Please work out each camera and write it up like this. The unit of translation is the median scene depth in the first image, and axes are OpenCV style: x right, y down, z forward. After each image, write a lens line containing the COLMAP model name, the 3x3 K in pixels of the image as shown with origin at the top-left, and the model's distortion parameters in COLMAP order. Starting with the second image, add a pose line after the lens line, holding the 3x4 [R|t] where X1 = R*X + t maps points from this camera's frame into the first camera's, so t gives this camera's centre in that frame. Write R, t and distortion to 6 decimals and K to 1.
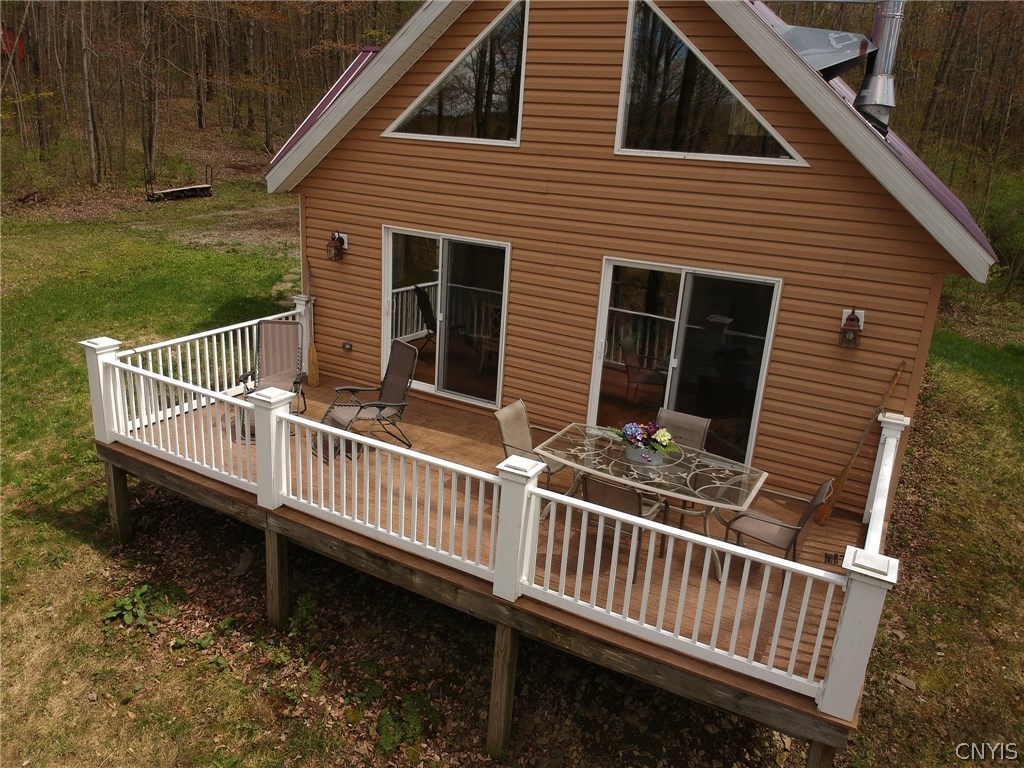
lens RADIAL K [[753.6, 0, 509.3], [0, 753.6, 386.7], [0, 0, 1]] dist [0.037675, -0.093245]
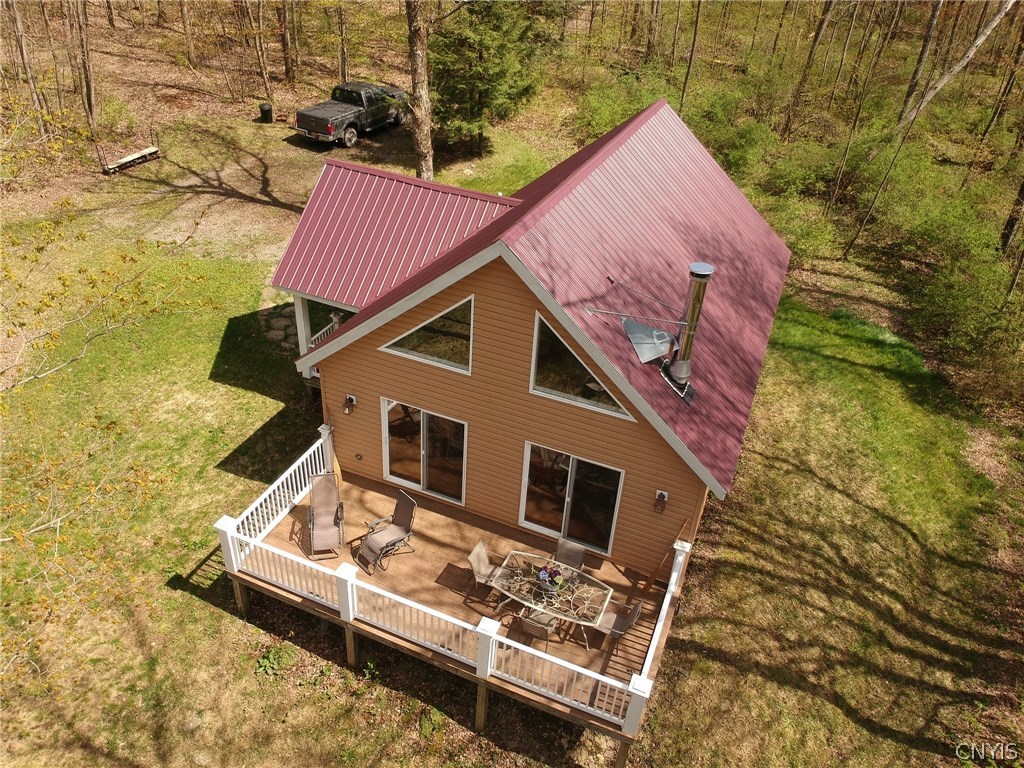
lens RADIAL K [[753.6, 0, 510.0], [0, 753.6, 375.7], [0, 0, 1]] dist [0.037675, -0.093245]
pose [[0.994026, -0.058000, 0.092458, -0.059507], [0.032855, 0.966836, 0.253277, -0.810859], [-0.104081, -0.248726, 0.962965, -0.621012]]
